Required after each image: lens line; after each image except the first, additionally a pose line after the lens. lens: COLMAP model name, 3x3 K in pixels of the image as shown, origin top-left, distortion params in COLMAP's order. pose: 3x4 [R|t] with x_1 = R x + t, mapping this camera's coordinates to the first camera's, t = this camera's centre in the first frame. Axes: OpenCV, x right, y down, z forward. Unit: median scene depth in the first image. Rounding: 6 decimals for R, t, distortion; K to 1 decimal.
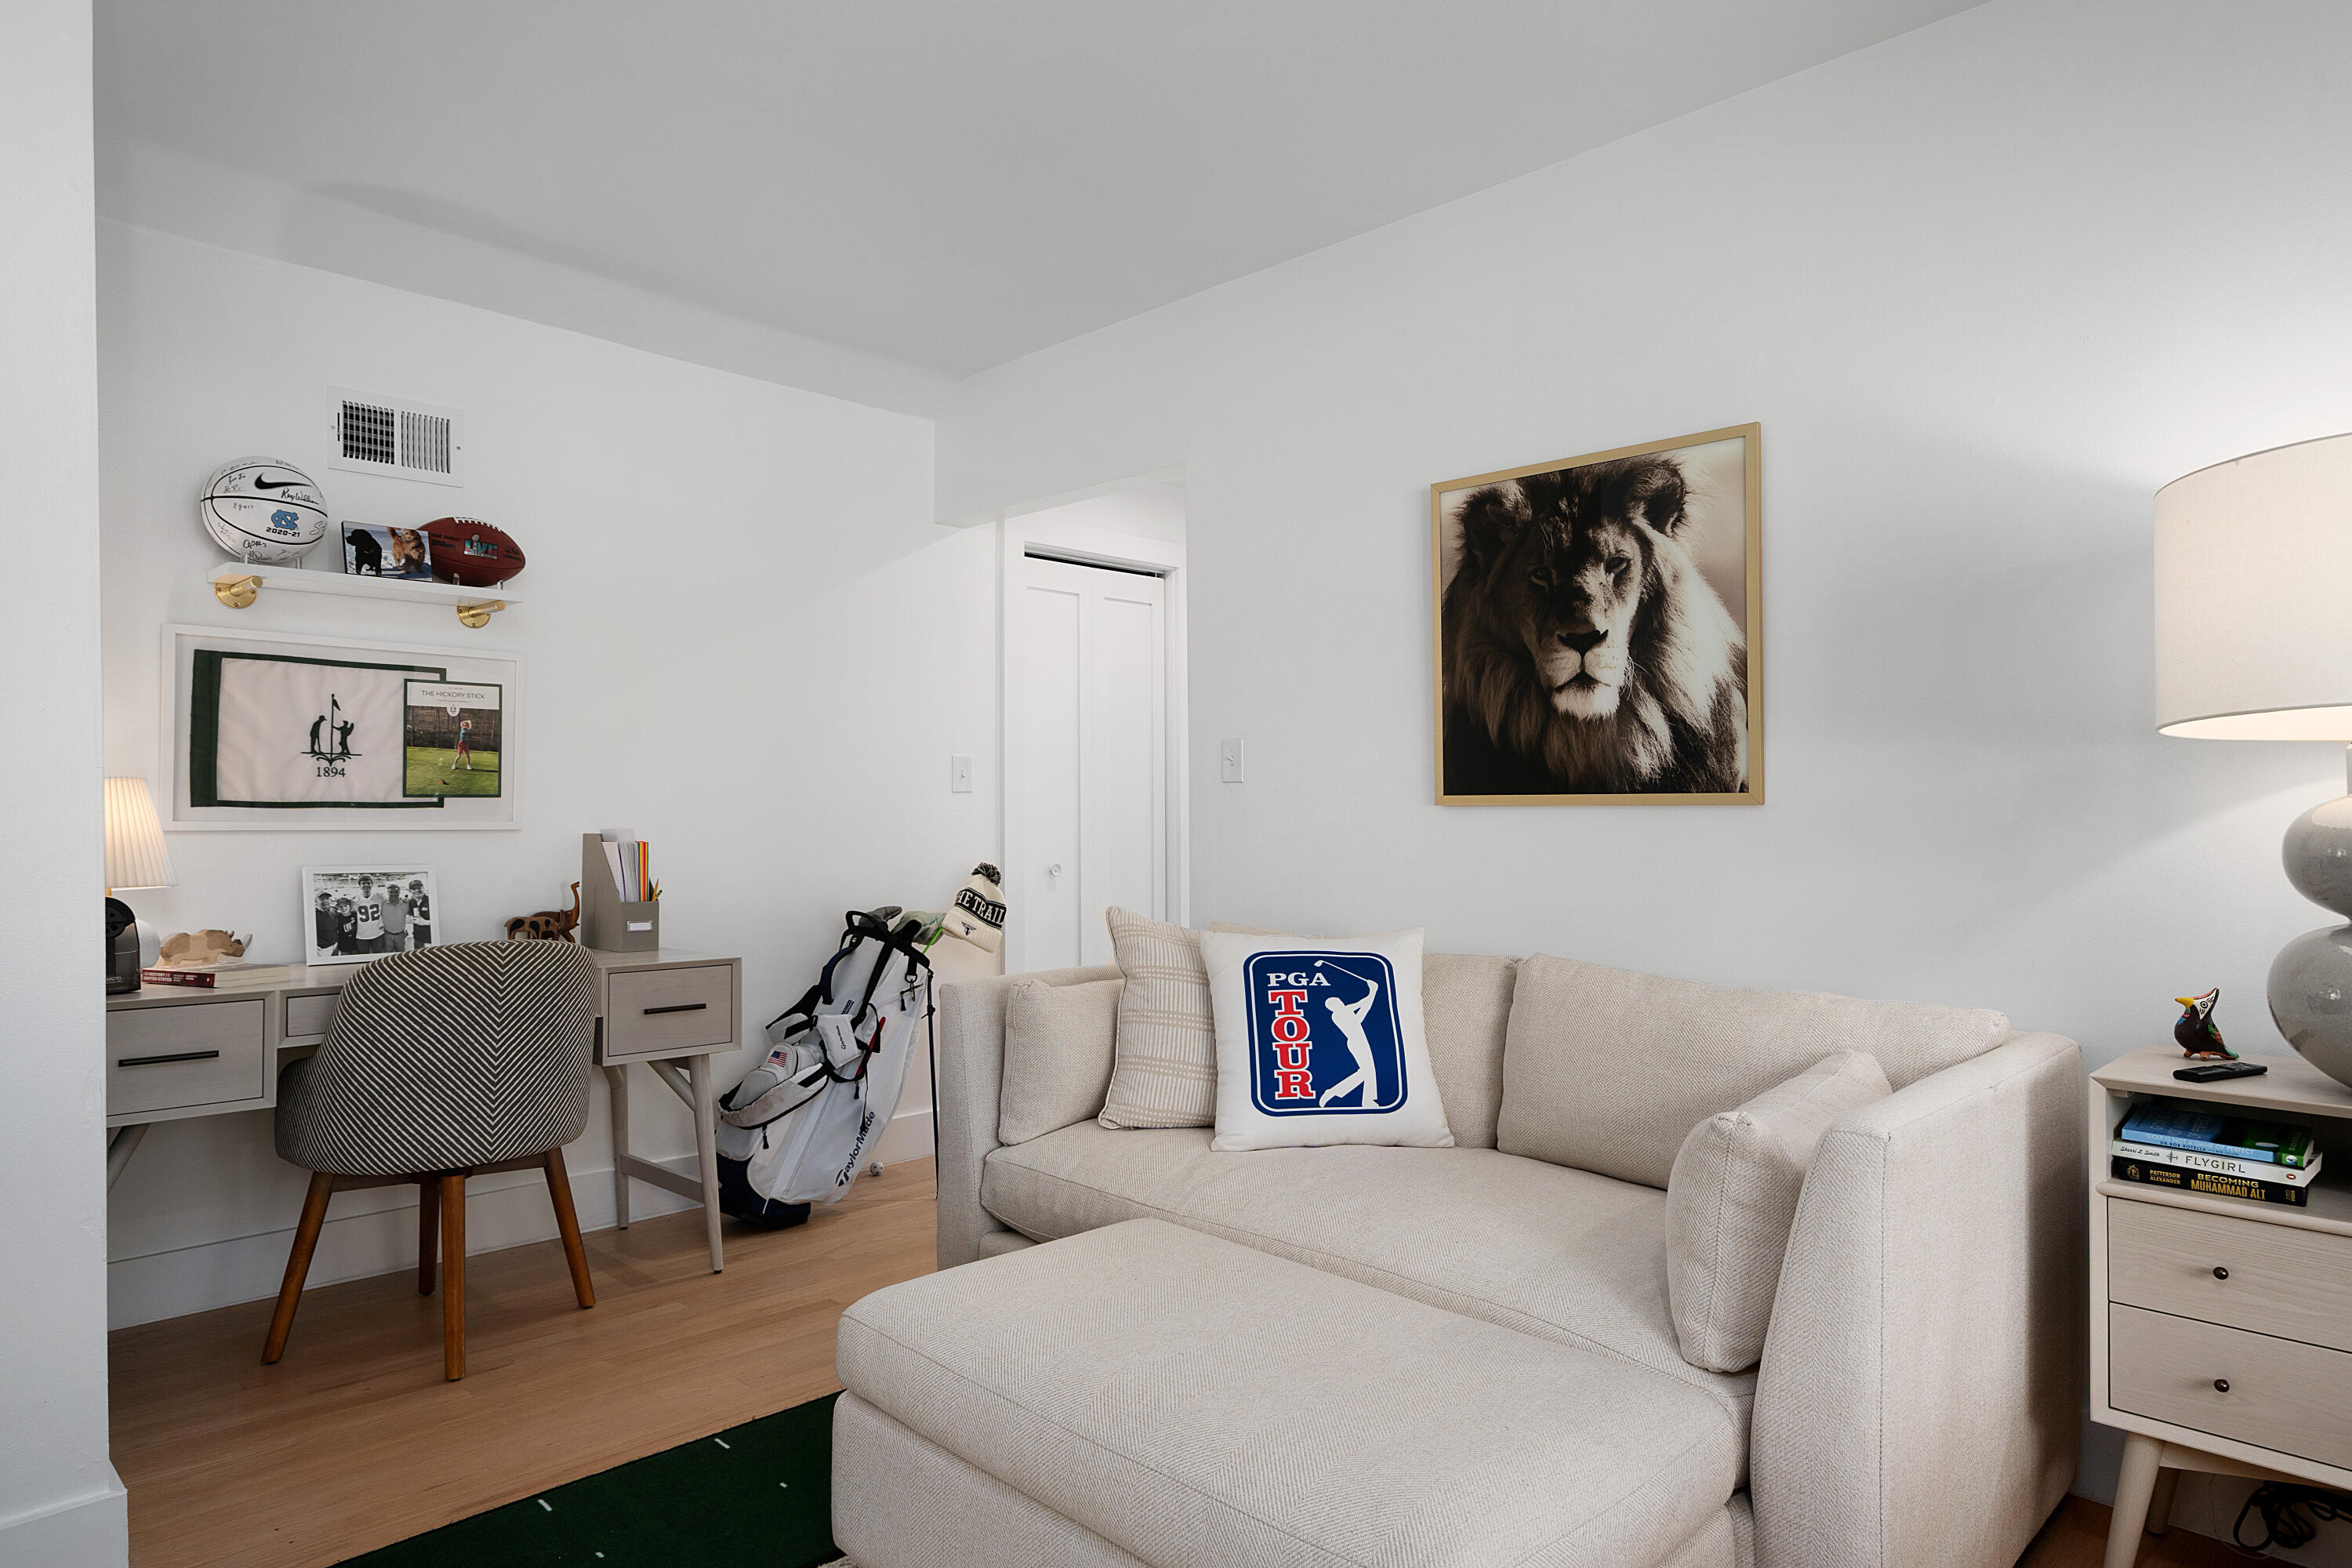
lens RADIAL K [[1364.2, 0, 1175.9], [0, 1364.2, 808.2], [0, 0, 1]] dist [0.020180, 0.000191]
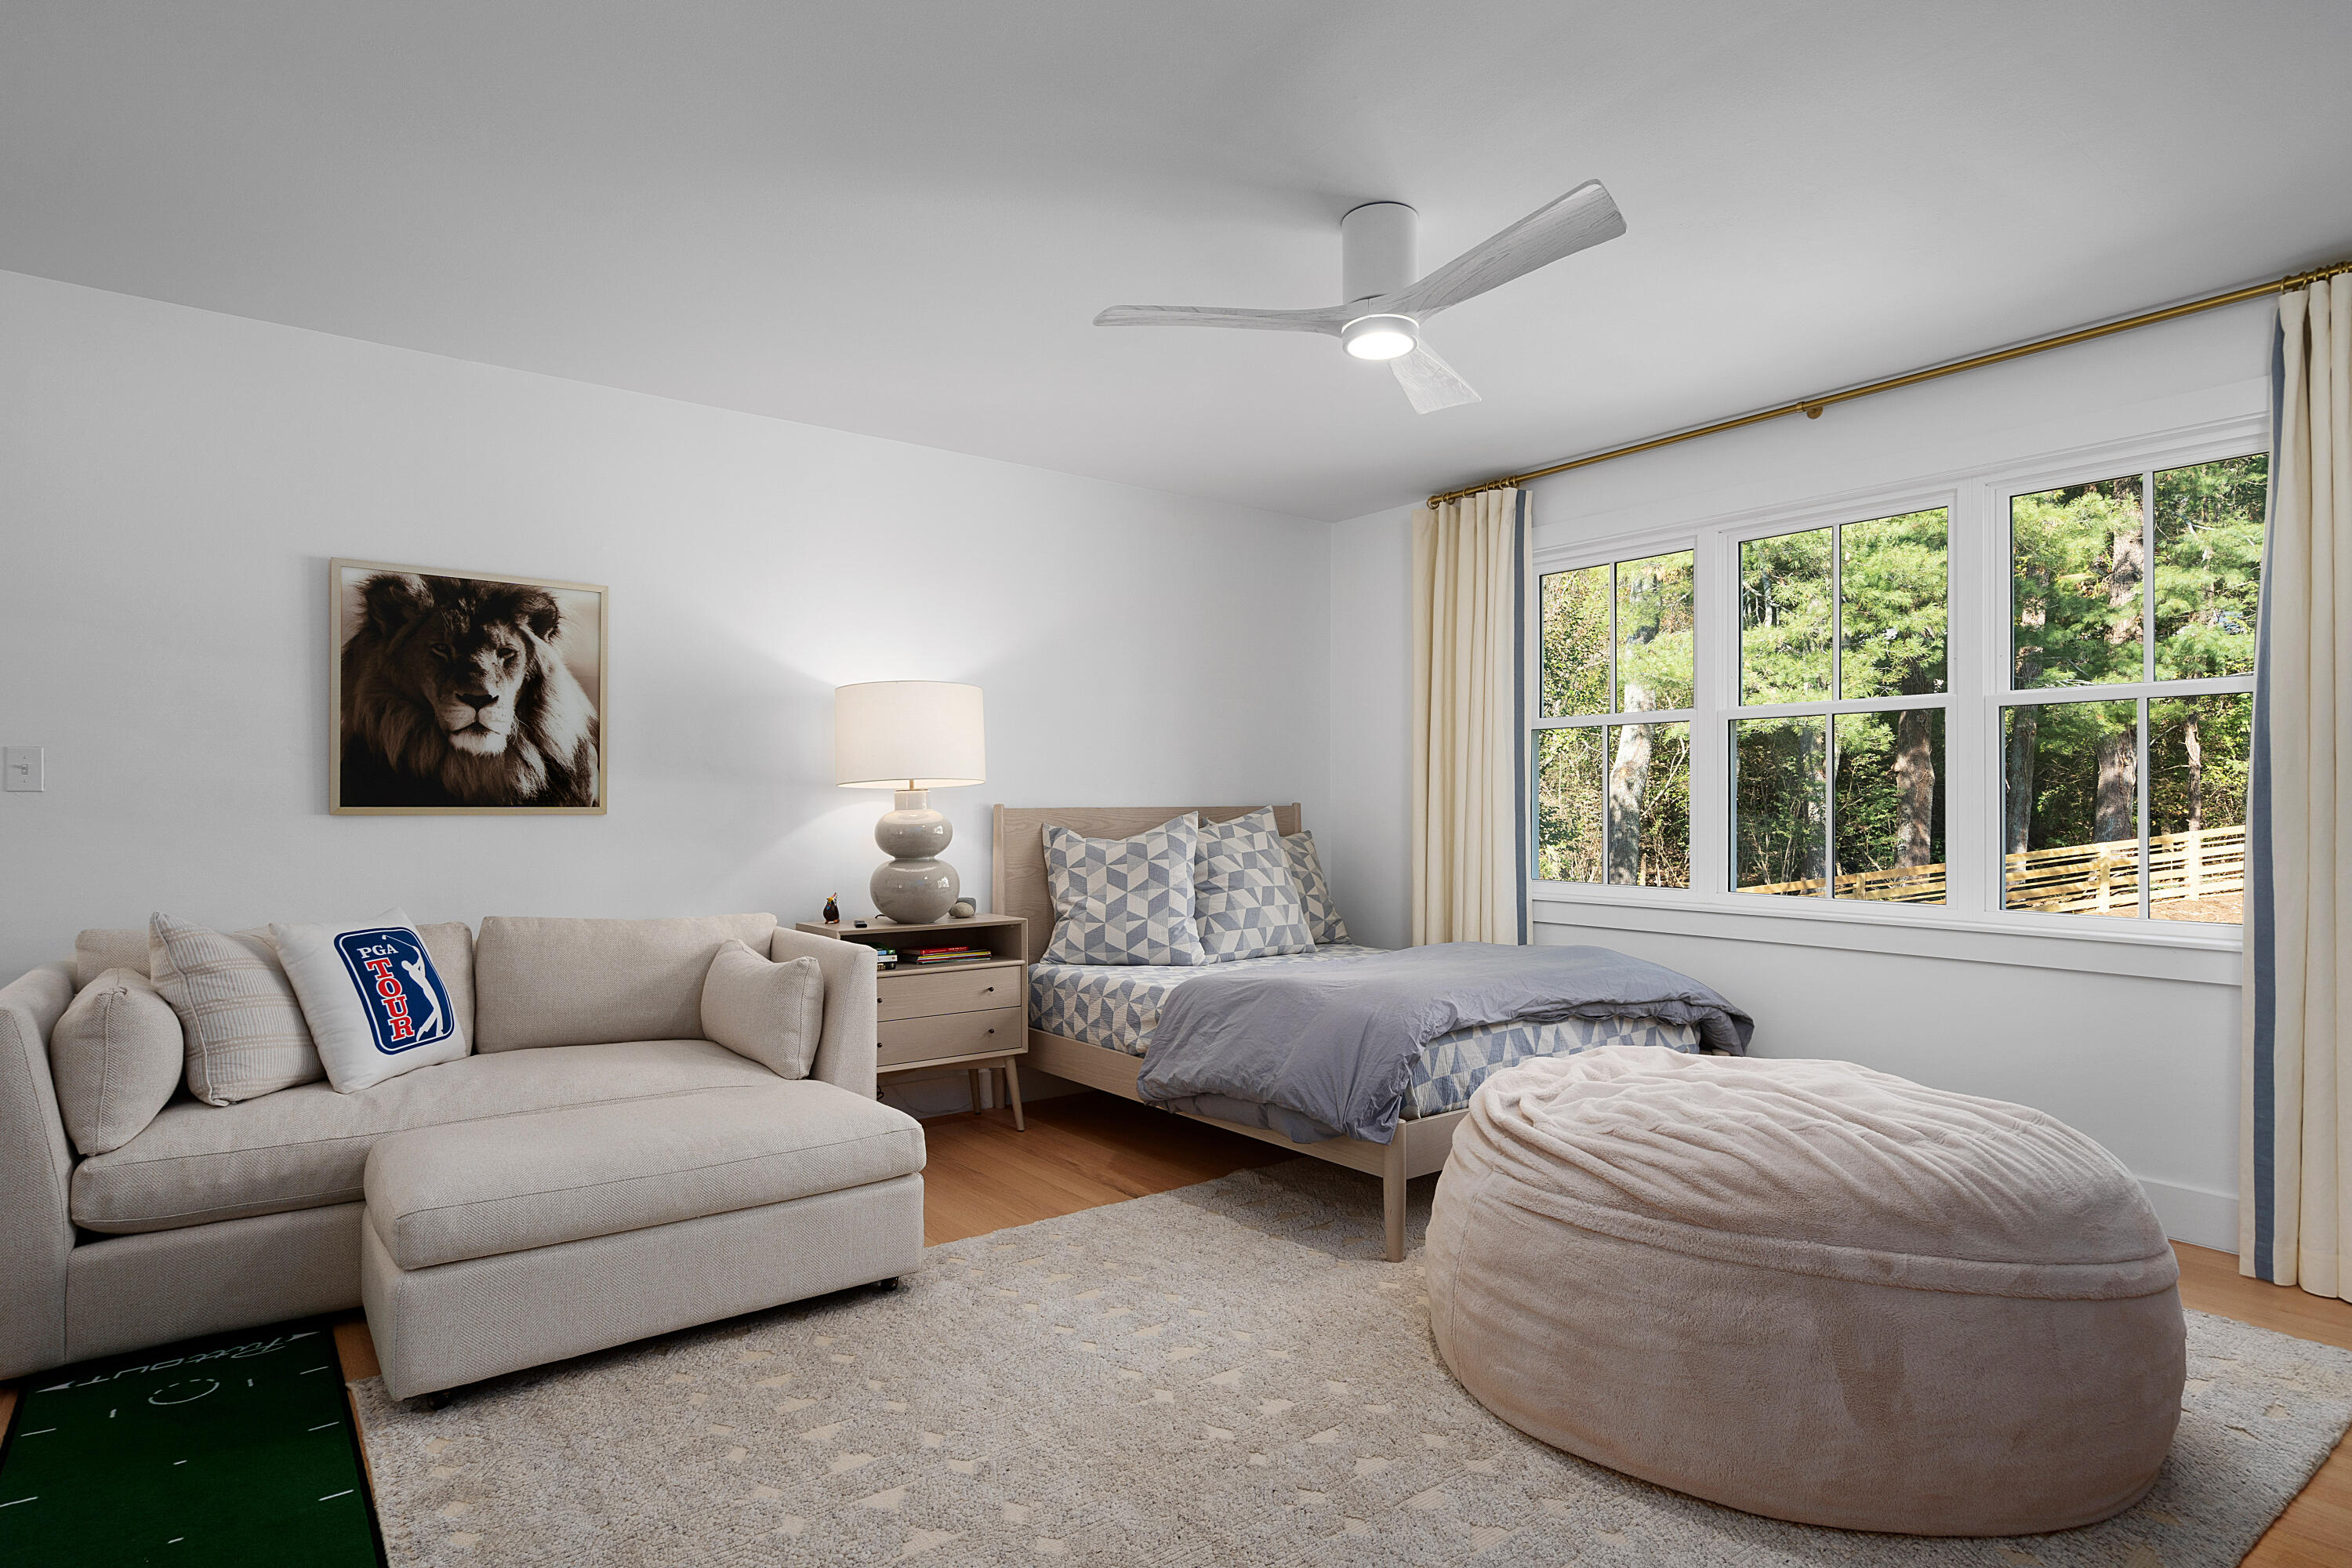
lens RADIAL K [[1239.0, 0, 1171.9], [0, 1239.0, 794.2], [0, 0, 1]] dist [-0.001038, -0.000556]
pose [[0.158790, 0.015137, 0.987196, -0.900493], [0.003116, 0.999870, -0.015833, -0.000934], [-0.987308, 0.005590, 0.158722, 0.073810]]
